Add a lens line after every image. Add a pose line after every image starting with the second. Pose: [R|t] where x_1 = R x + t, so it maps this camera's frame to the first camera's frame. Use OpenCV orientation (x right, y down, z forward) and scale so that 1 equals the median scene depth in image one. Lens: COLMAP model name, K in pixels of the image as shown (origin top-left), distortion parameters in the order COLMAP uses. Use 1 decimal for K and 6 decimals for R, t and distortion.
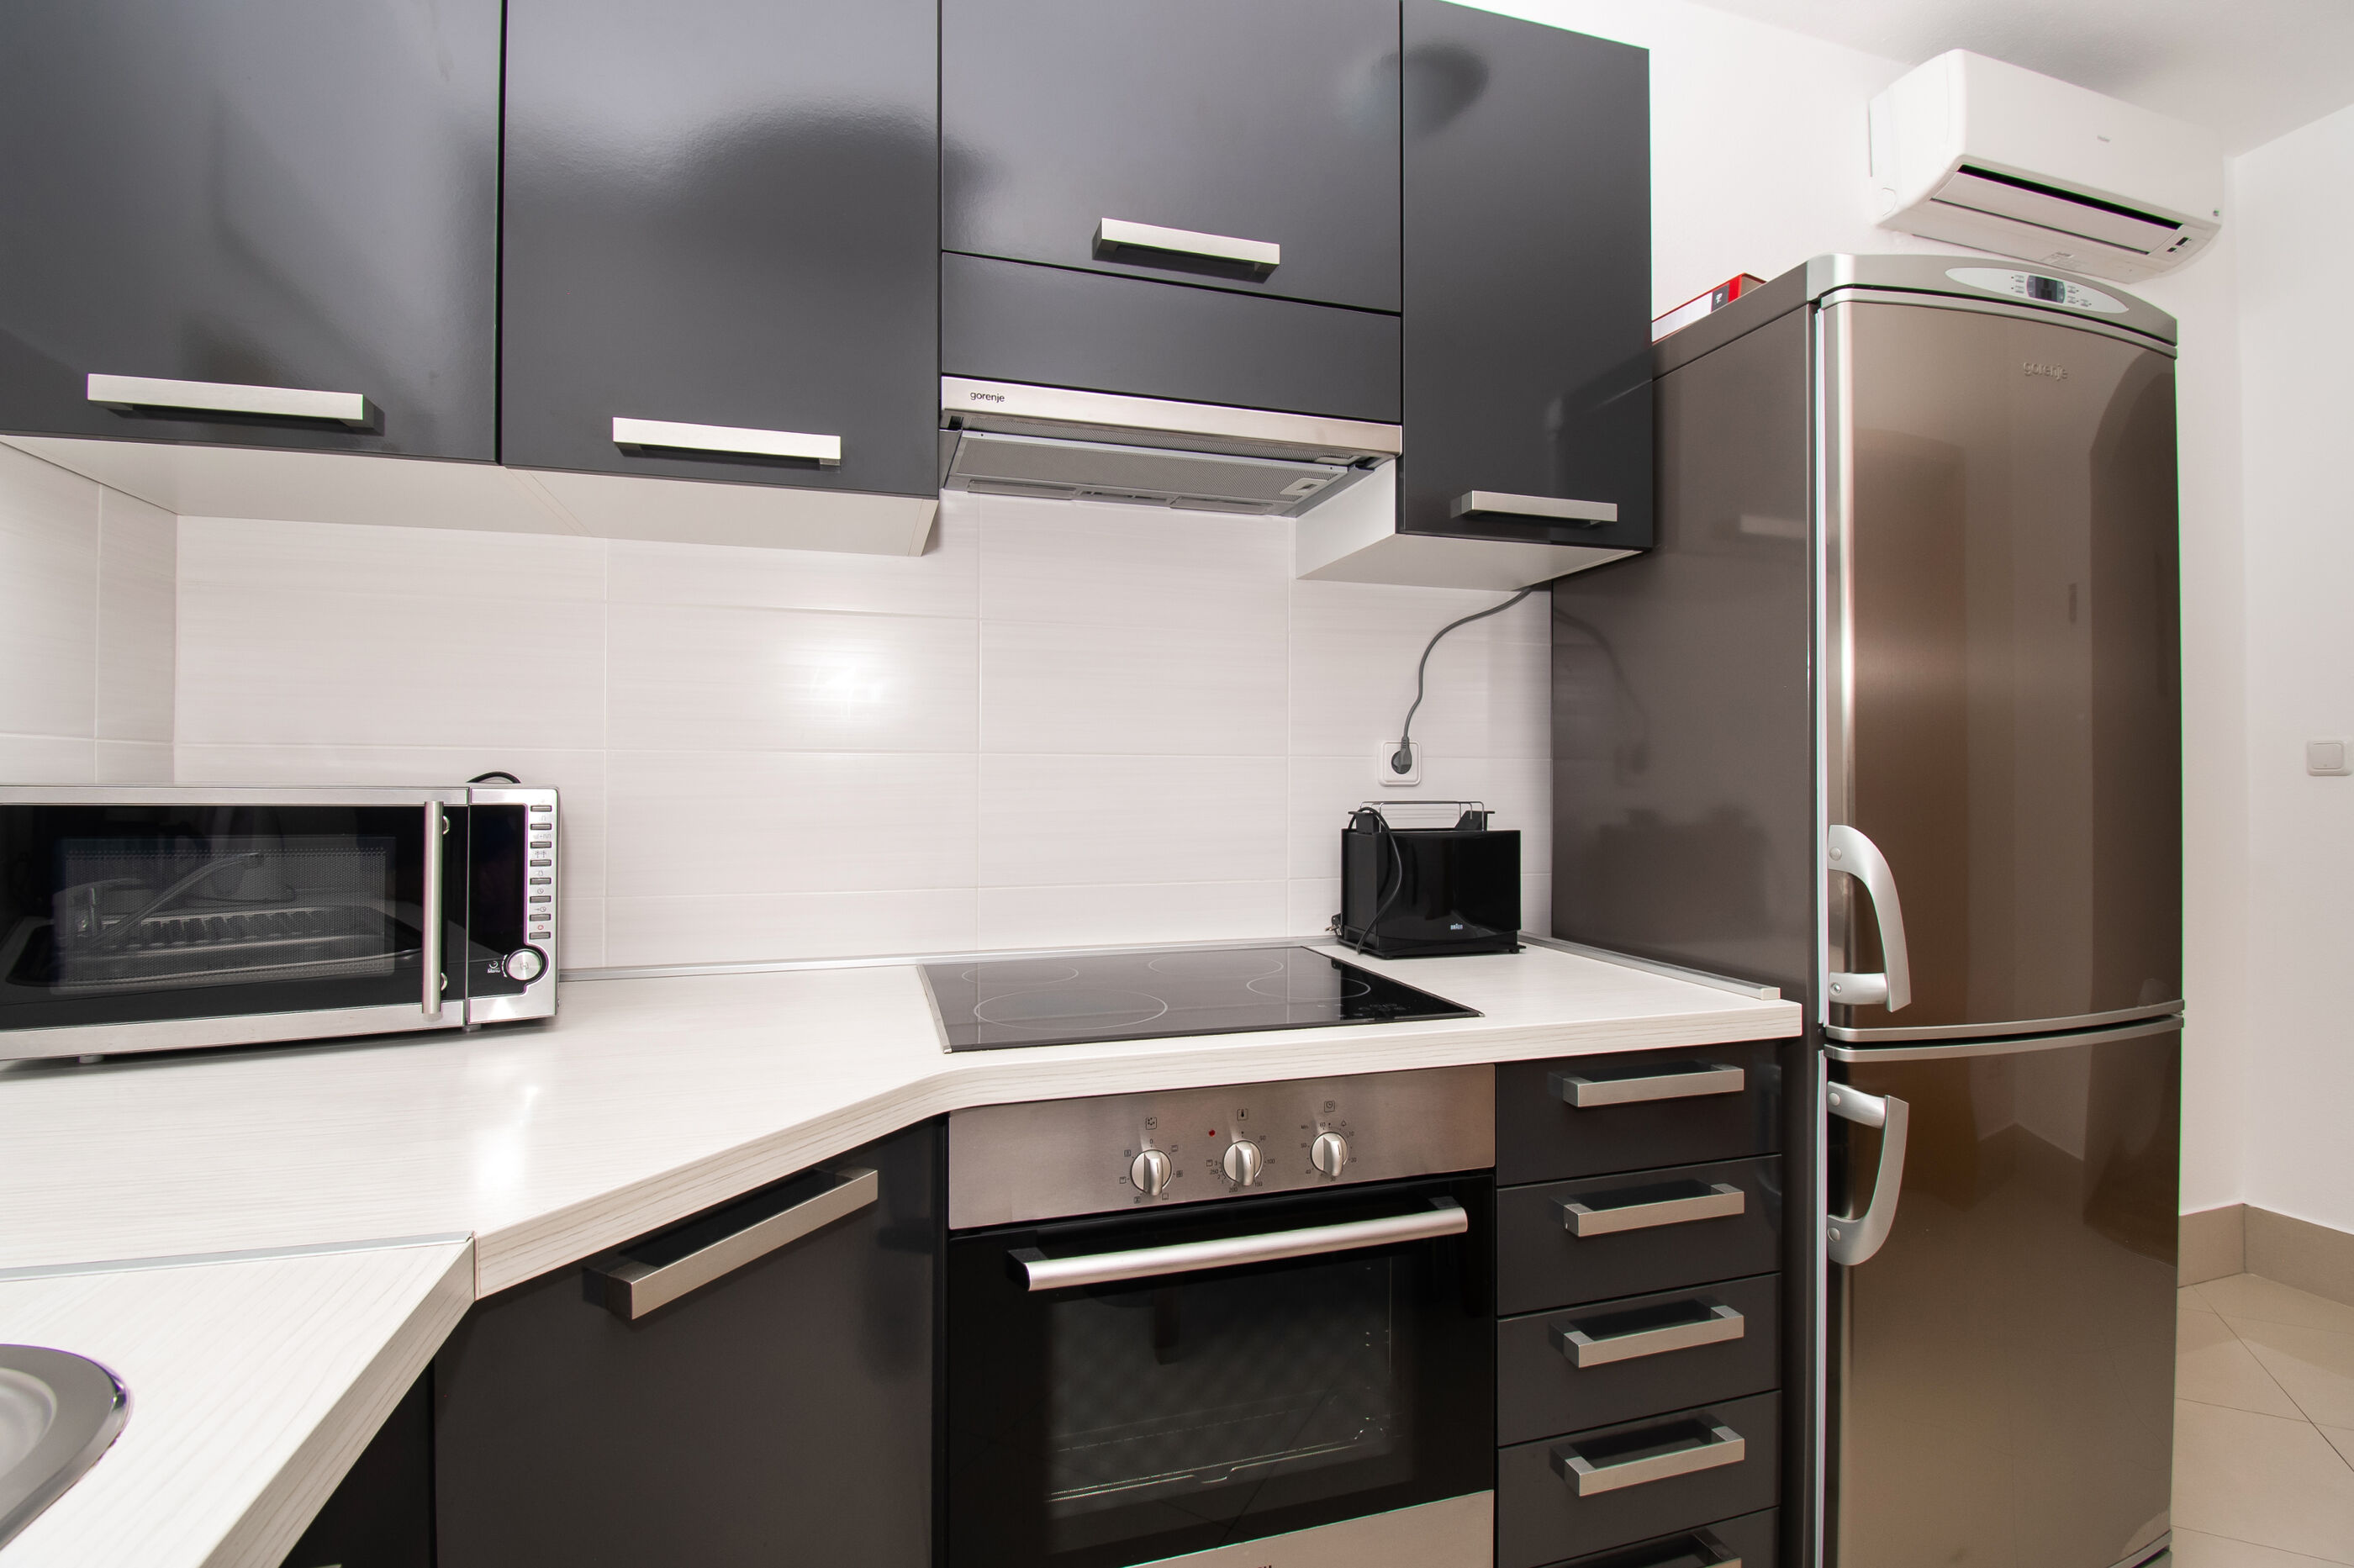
lens RADIAL K [[1061.6, 0, 1178.6], [0, 1061.6, 771.5], [0, 0, 1]] dist [-0.003505, -0.013389]
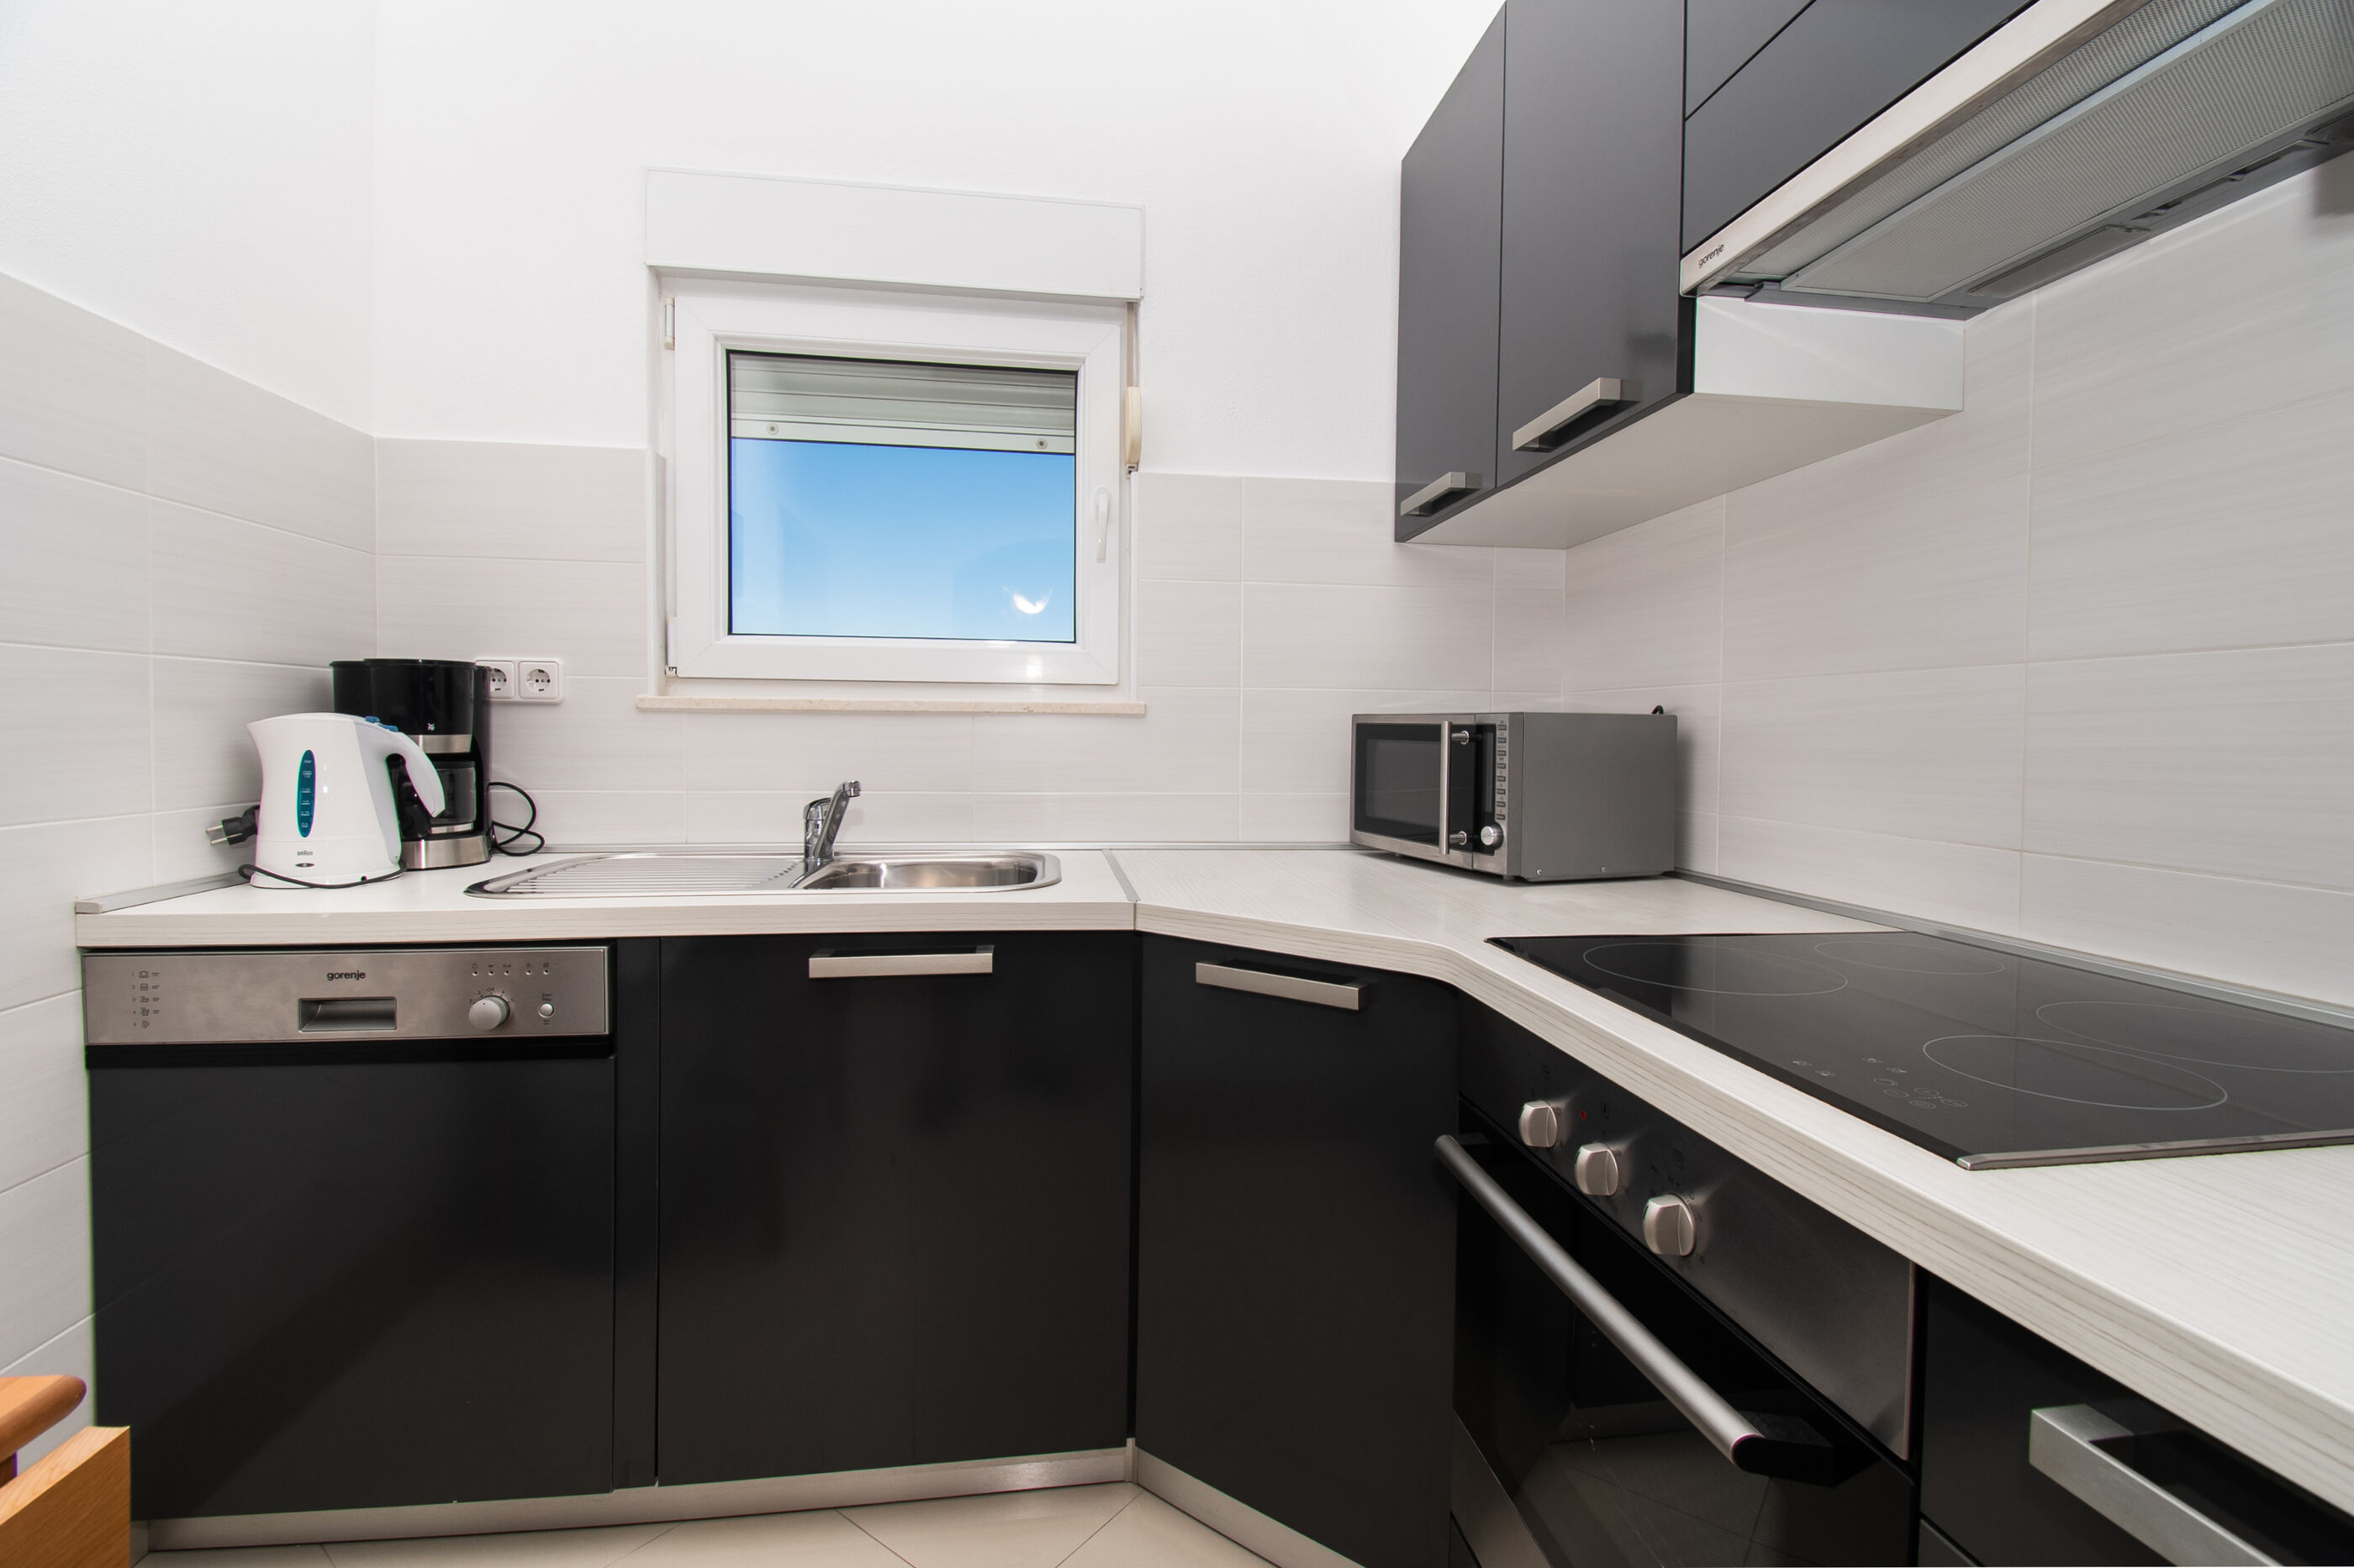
lens RADIAL K [[1061.0, 0, 1177.0], [0, 1061.0, 784.0], [0, 0, 1]] dist [0.001085, -0.017344]
pose [[-0.149187, 0.047093, -0.987687, 0.859950], [0.005604, 0.998889, 0.046780, 0.042269], [0.988793, 0.001444, -0.149285, 0.783752]]
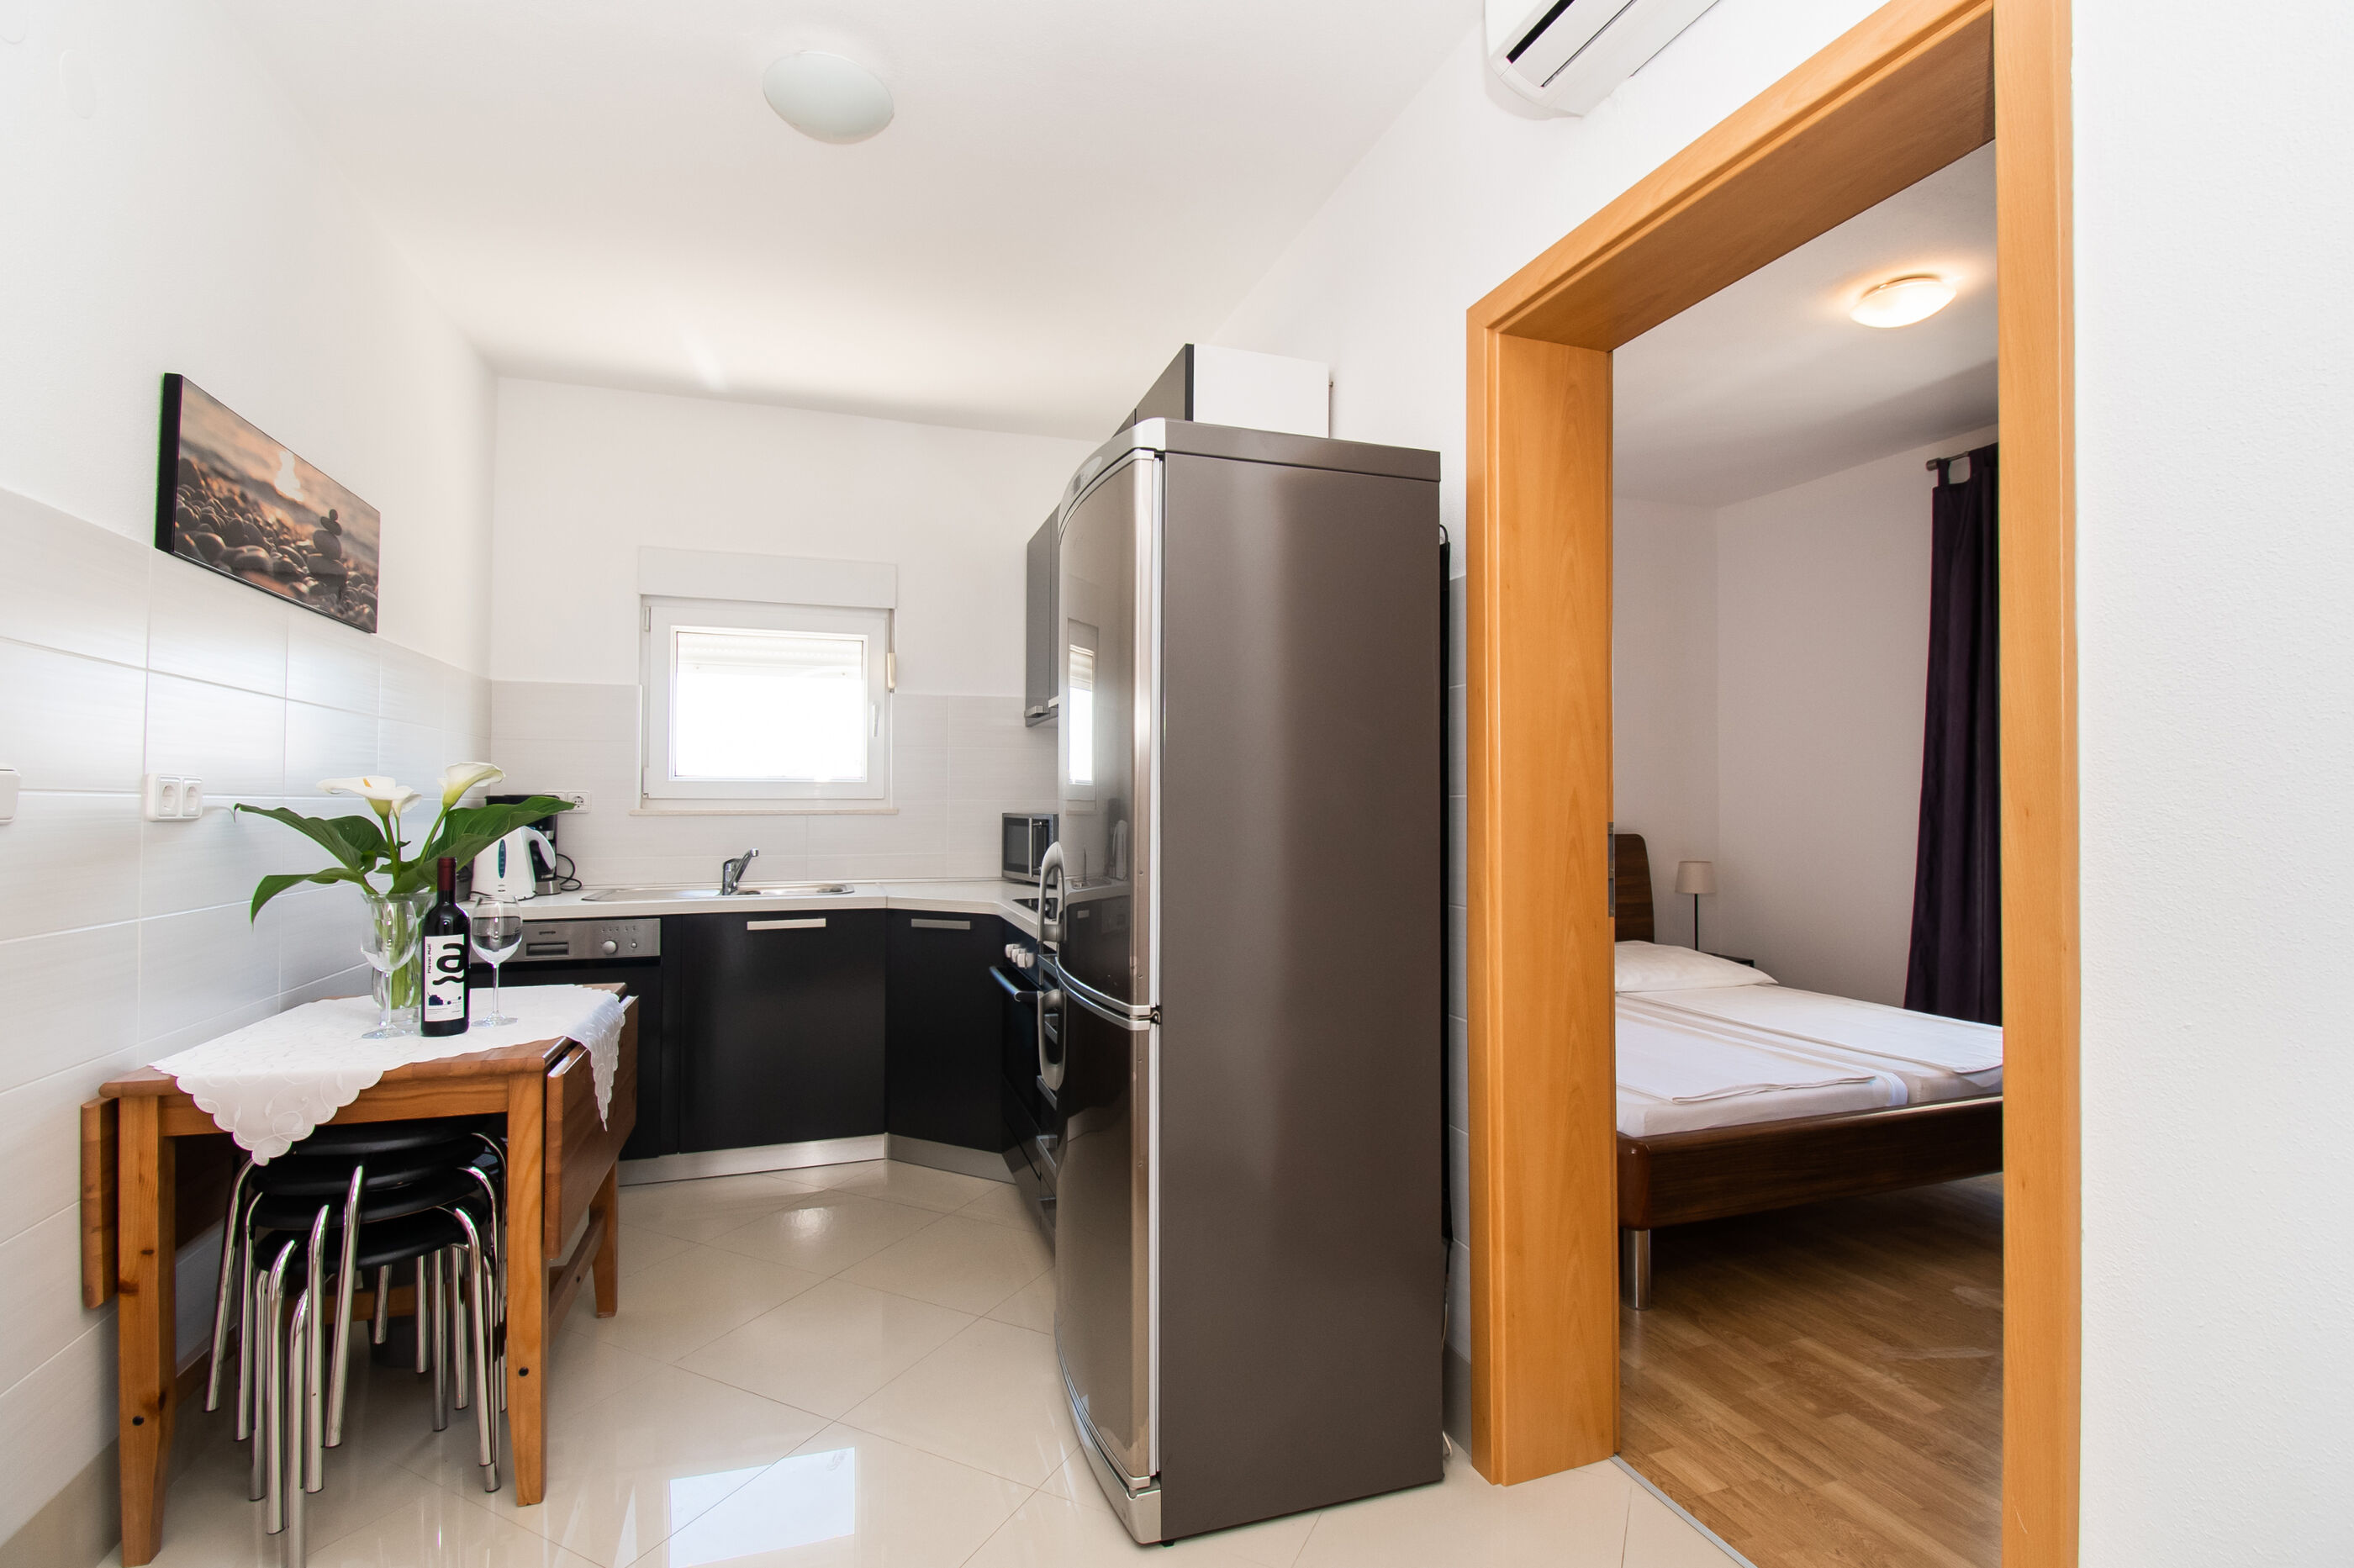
lens RADIAL K [[1061.0, 0, 1177.0], [0, 1061.0, 784.0], [0, 0, 1]] dist [0.001085, -0.017344]
pose [[0.039274, -0.019735, -0.999034, 2.731686], [0.016152, 0.999687, -0.019113, -0.011557], [0.999098, -0.015385, 0.039581, 1.271436]]
